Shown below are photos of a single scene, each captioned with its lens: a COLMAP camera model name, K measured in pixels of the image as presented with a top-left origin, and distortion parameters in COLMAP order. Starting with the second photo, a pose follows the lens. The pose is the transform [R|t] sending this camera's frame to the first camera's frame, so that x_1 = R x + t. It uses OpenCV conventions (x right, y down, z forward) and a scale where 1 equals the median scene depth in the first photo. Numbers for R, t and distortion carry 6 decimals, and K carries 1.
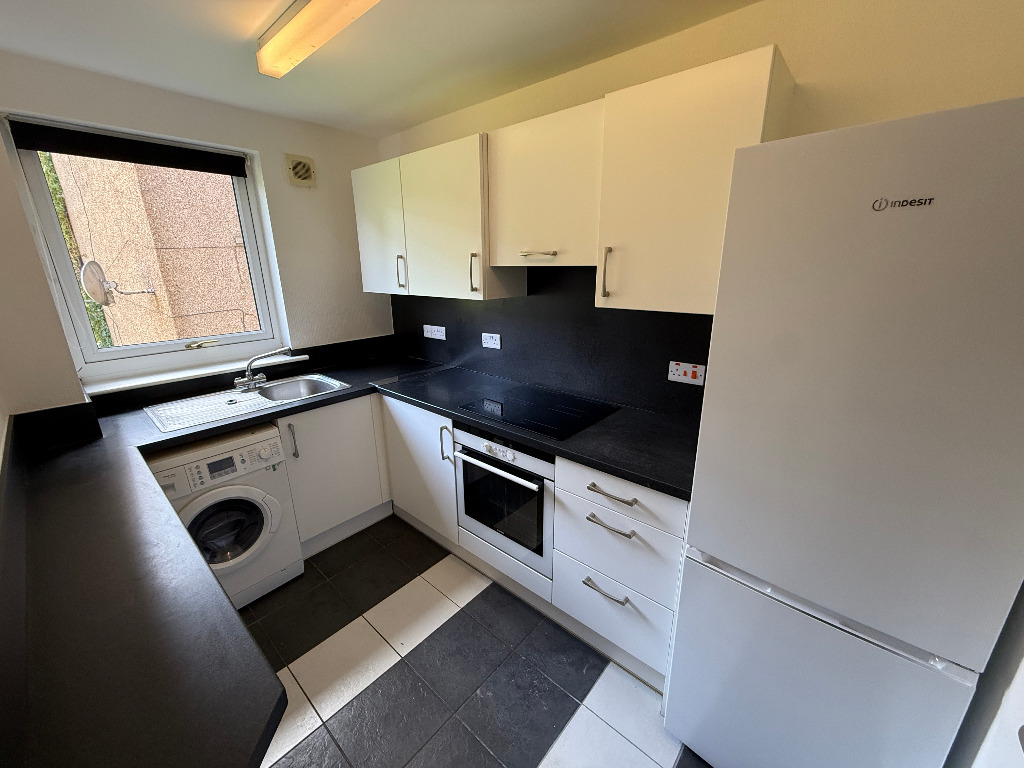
lens RADIAL K [[406.0, 0, 509.8], [0, 406.0, 385.2], [0, 0, 1]] dist [0.002117, 0.000166]
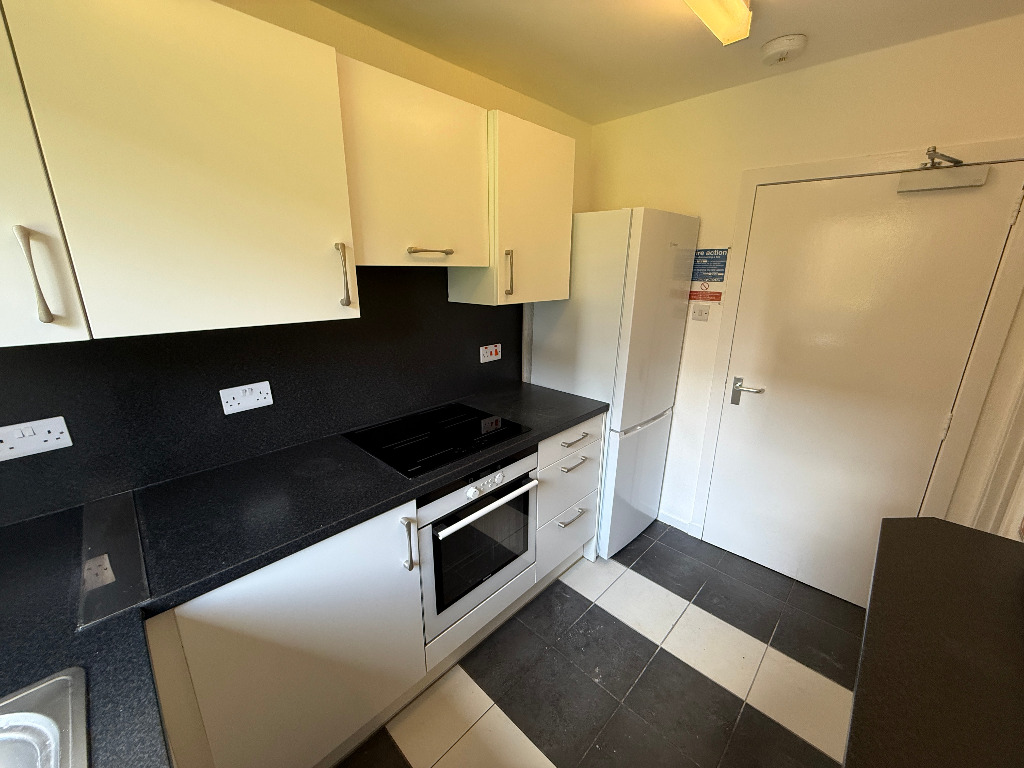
lens RADIAL K [[406.0, 0, 509.6], [0, 406.0, 383.1], [0, 0, 1]] dist [0.002117, 0.000166]
pose [[0.049679, -0.261904, 0.963814, -0.775151], [0.276637, 0.930859, 0.238690, -0.219945], [-0.959689, 0.254769, 0.118697, 0.791320]]
